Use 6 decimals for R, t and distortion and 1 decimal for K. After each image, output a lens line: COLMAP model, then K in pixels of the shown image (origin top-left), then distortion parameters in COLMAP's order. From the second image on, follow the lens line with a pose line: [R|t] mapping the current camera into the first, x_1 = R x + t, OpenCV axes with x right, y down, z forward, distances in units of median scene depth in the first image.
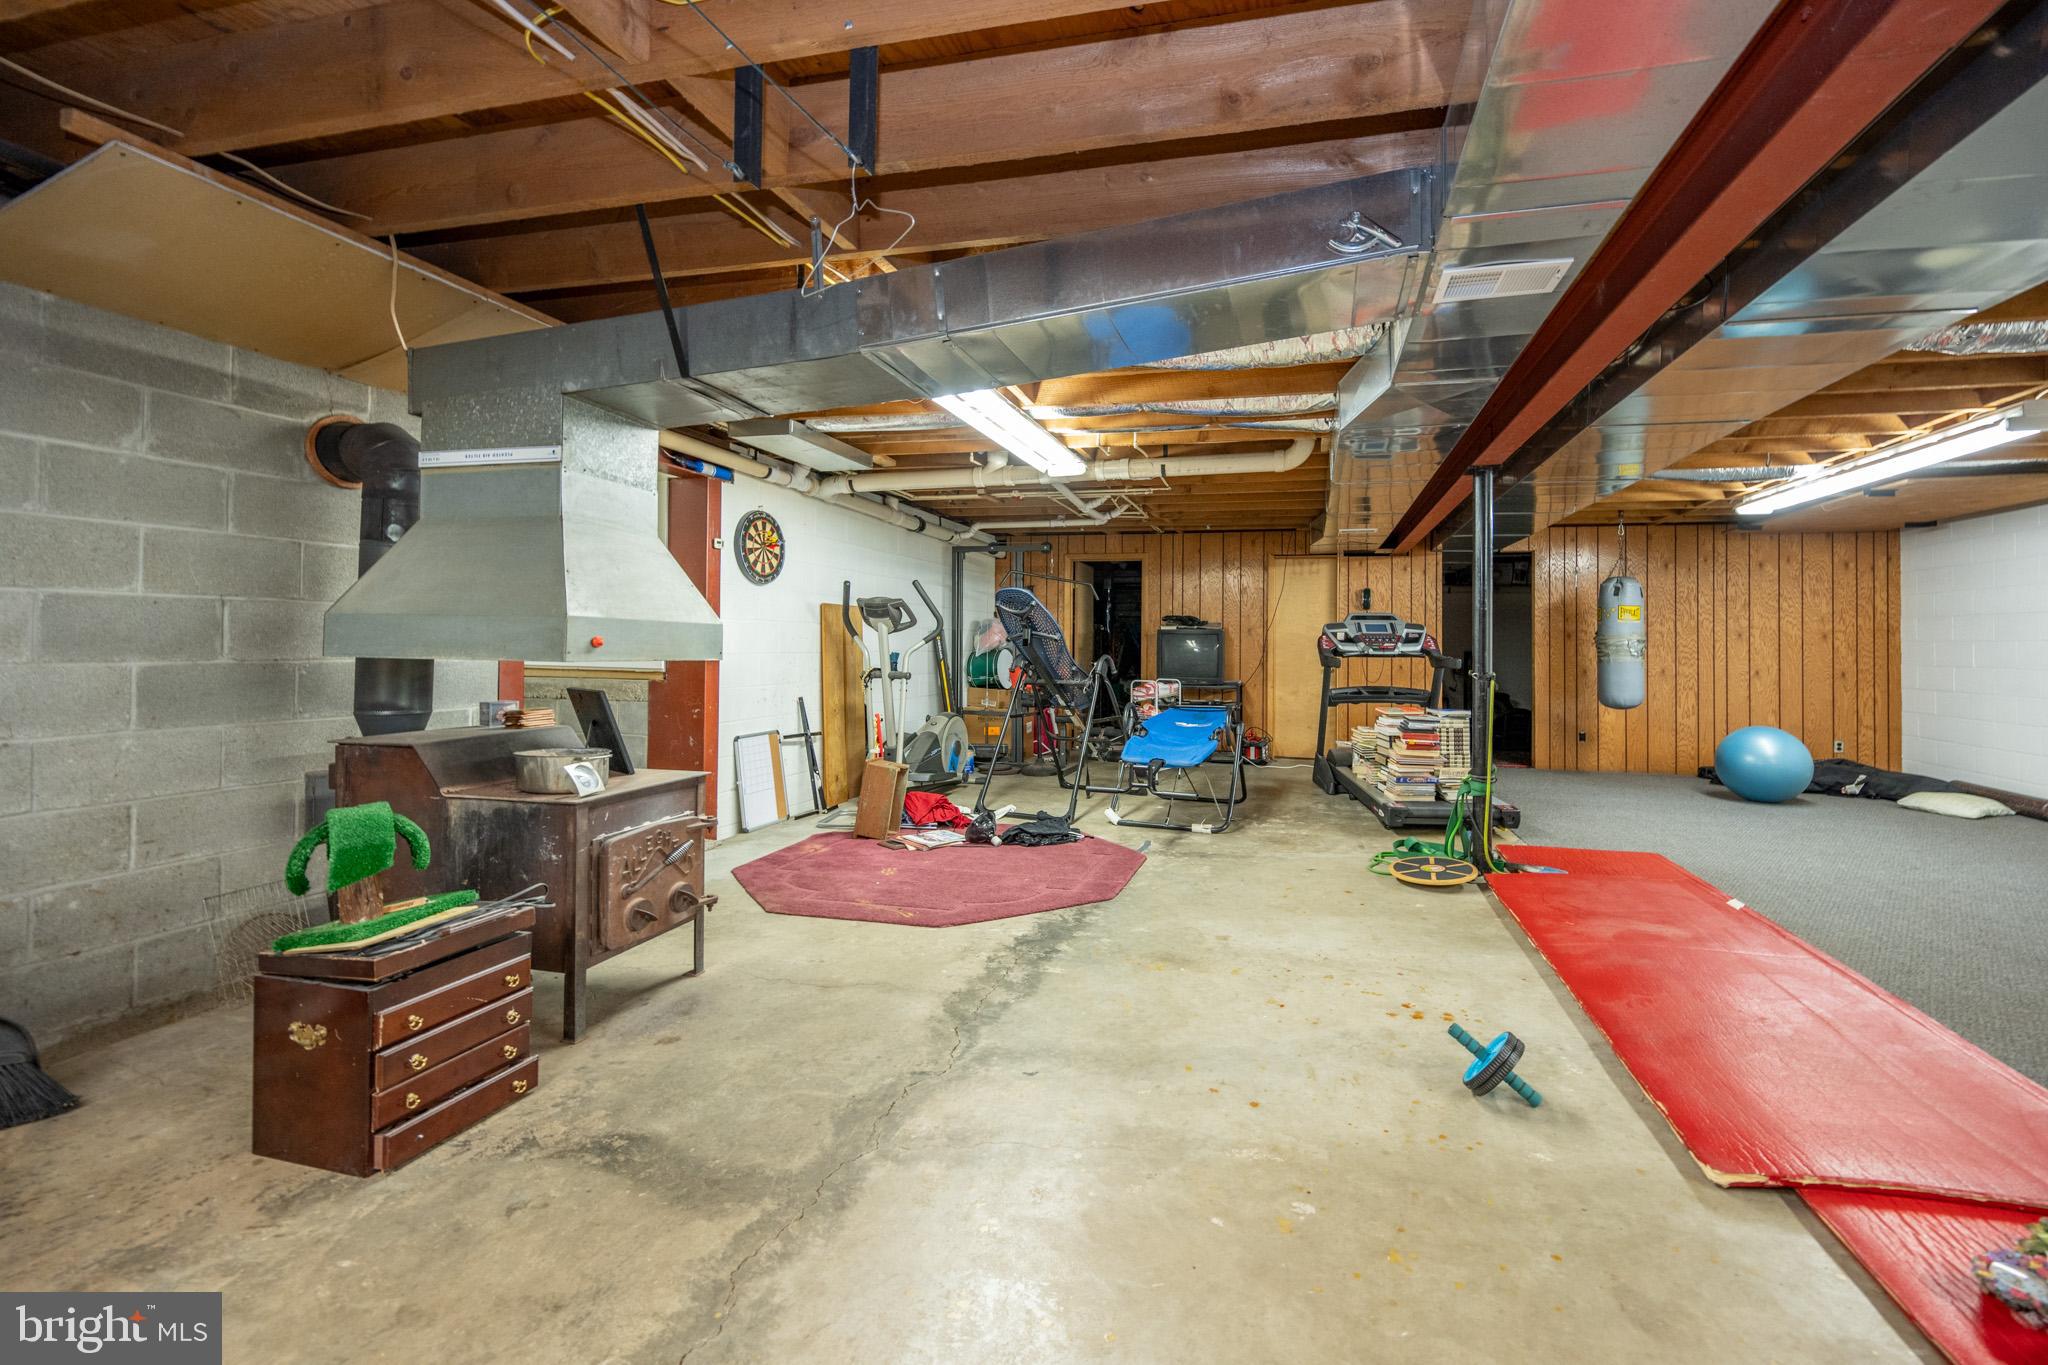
lens RADIAL K [[835.9, 0, 1080.6], [0, 835.9, 647.5], [0, 0, 1]] dist [-0.002896, -0.000370]
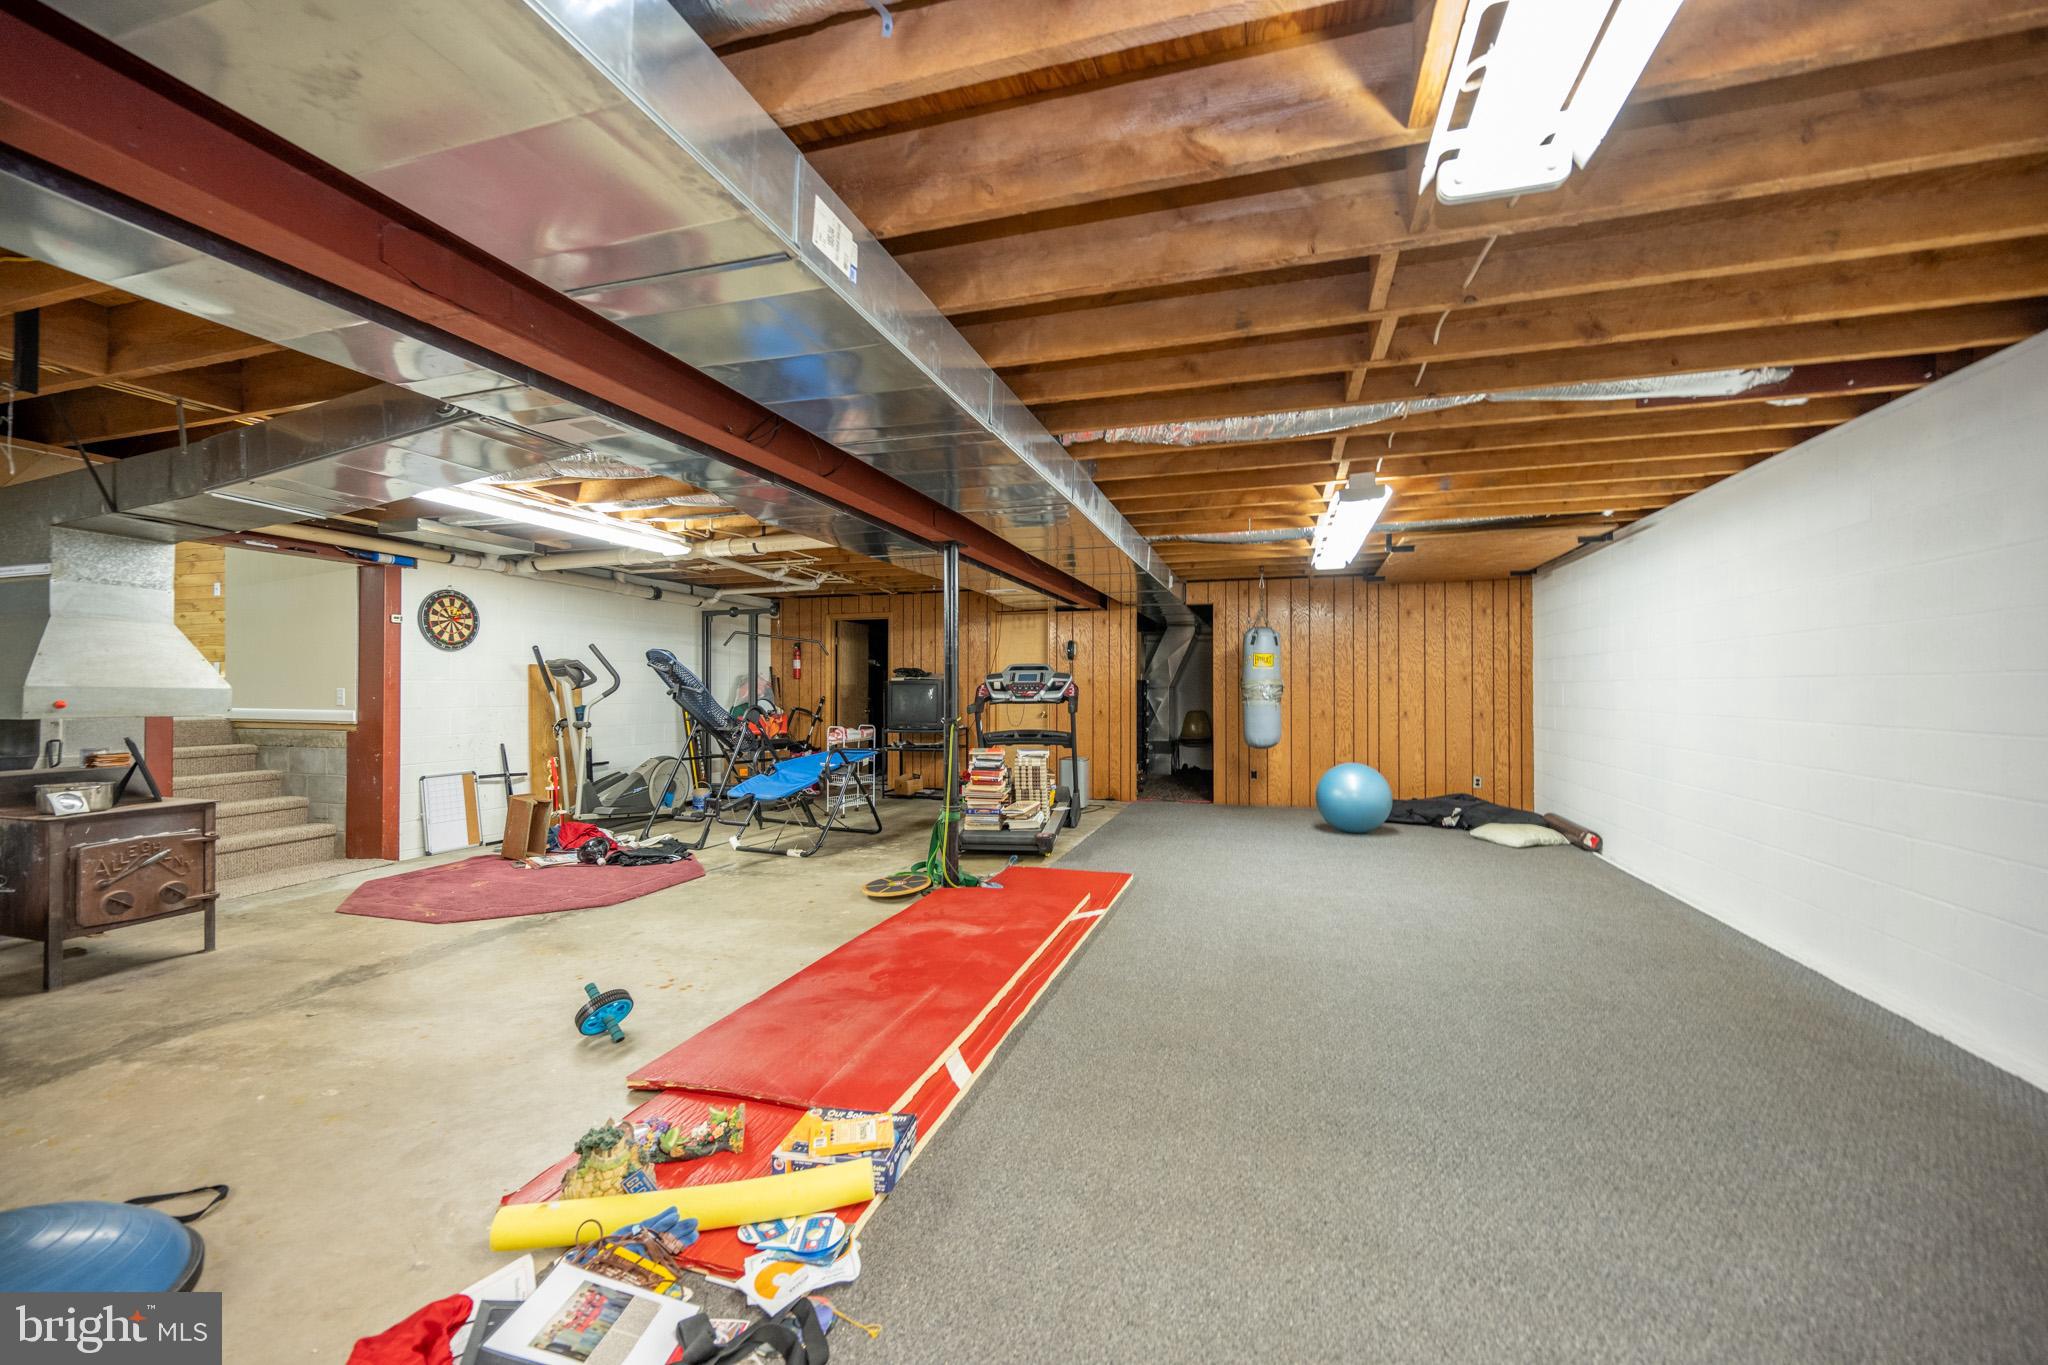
lens RADIAL K [[812.6, 0, 1023.6], [0, 812.6, 695.2], [0, 0, 1]] dist [-0.001222, -0.000328]
pose [[0.996478, -0.013382, -0.082775, 0.580417], [0.013489, 0.999909, 0.000734, -0.000950], [0.082758, -0.001848, 0.996568, -0.110023]]
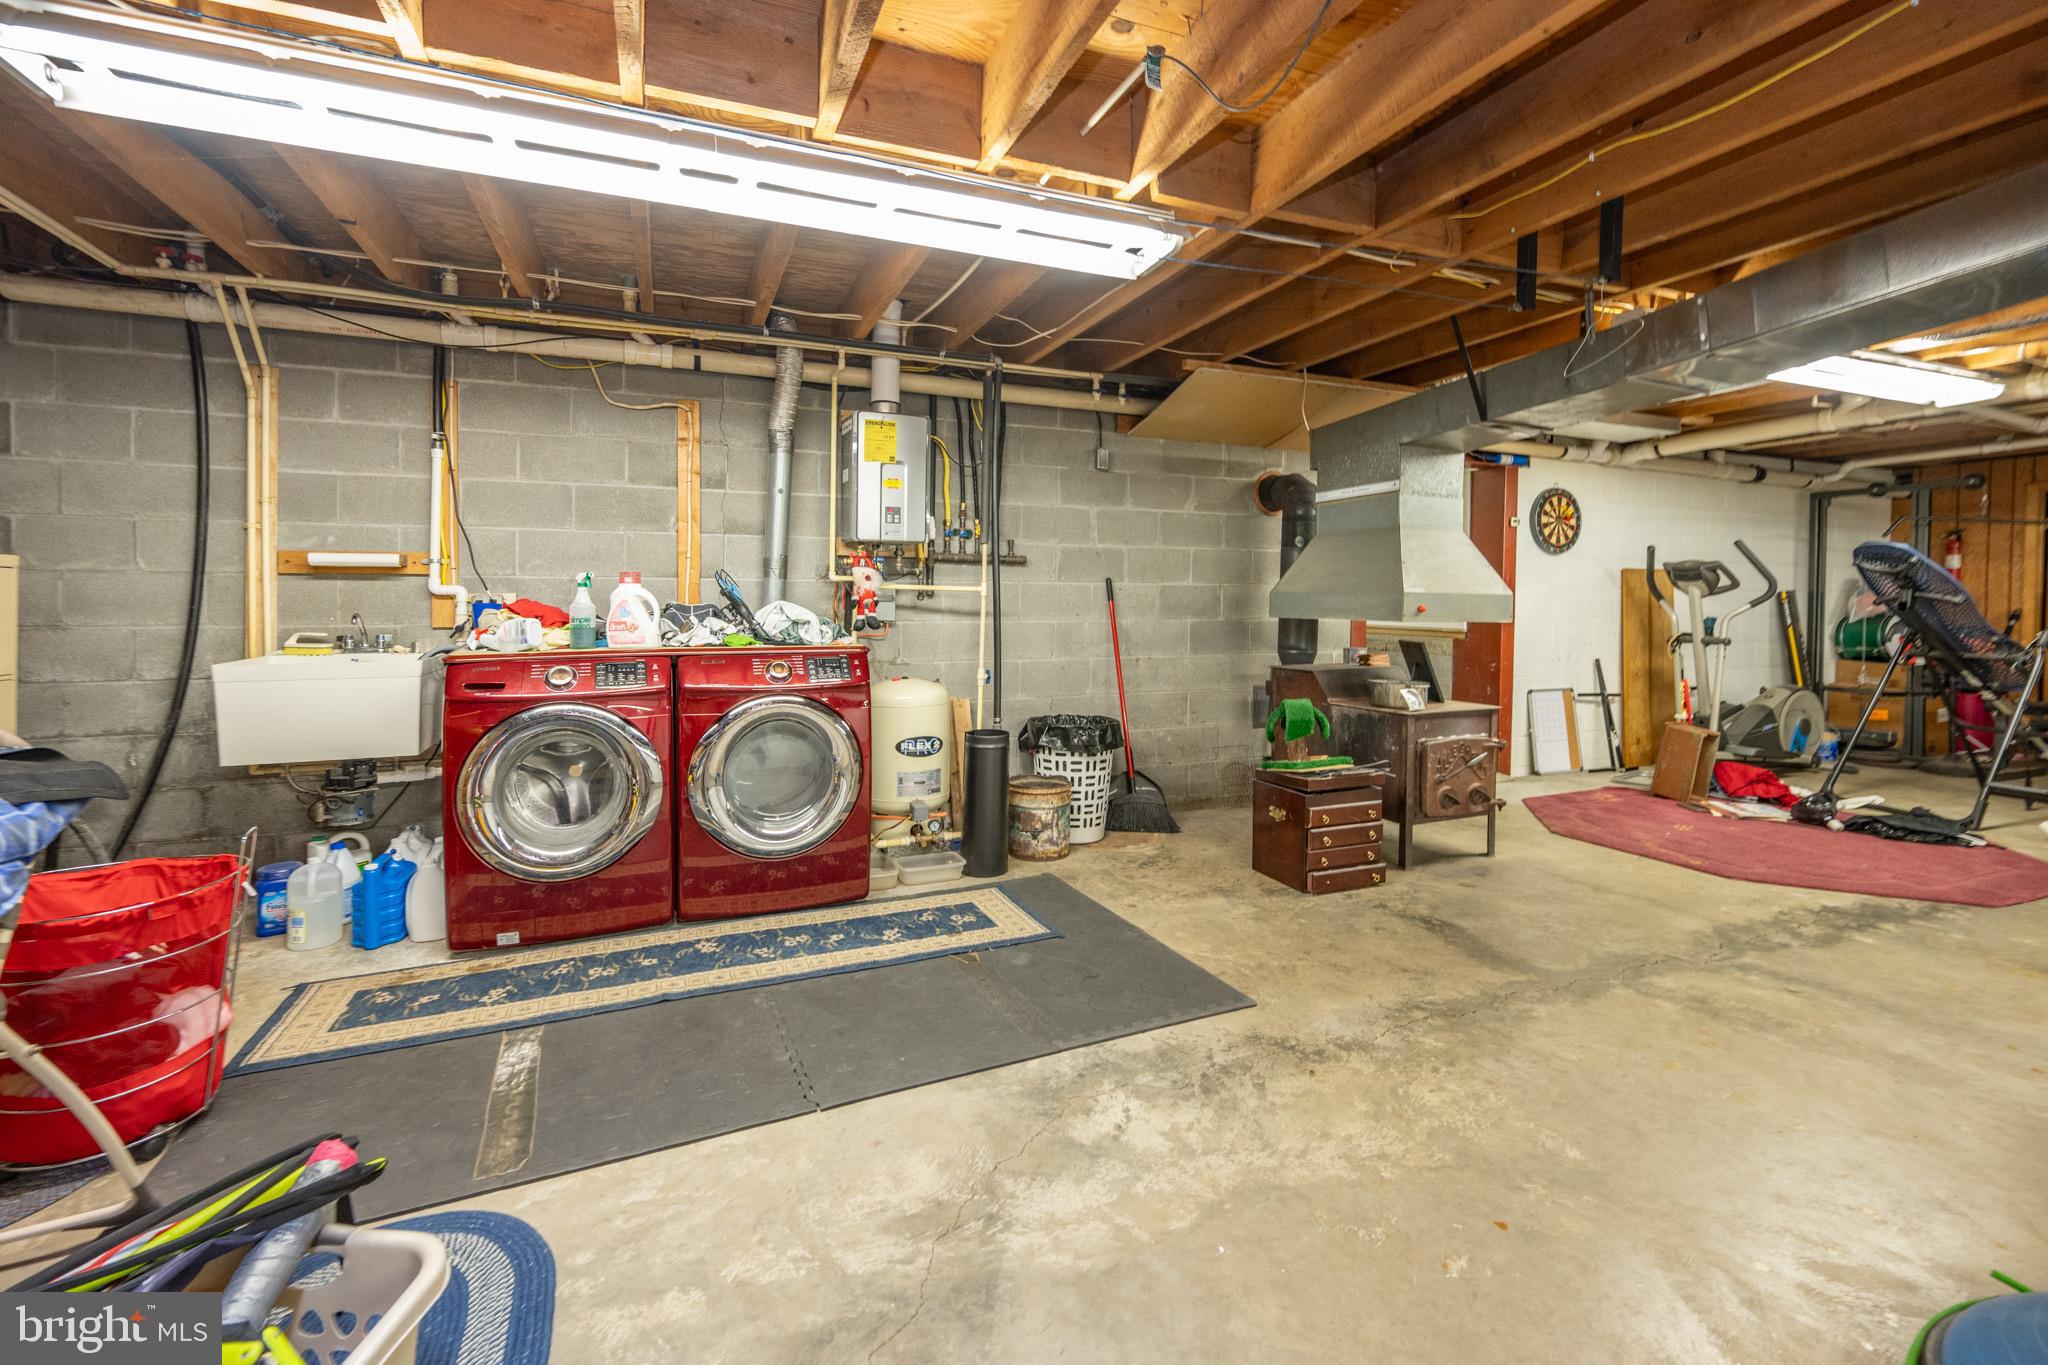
lens RADIAL K [[841.1, 0, 1020.0], [0, 841.1, 624.8], [0, 0, 1]] dist [0.000202, -0.000165]
pose [[0.582405, 0.014409, -0.812771, 0.117586], [-0.000323, 0.999847, 0.017494, -0.002080], [0.812898, -0.009926, 0.582321, -0.239751]]
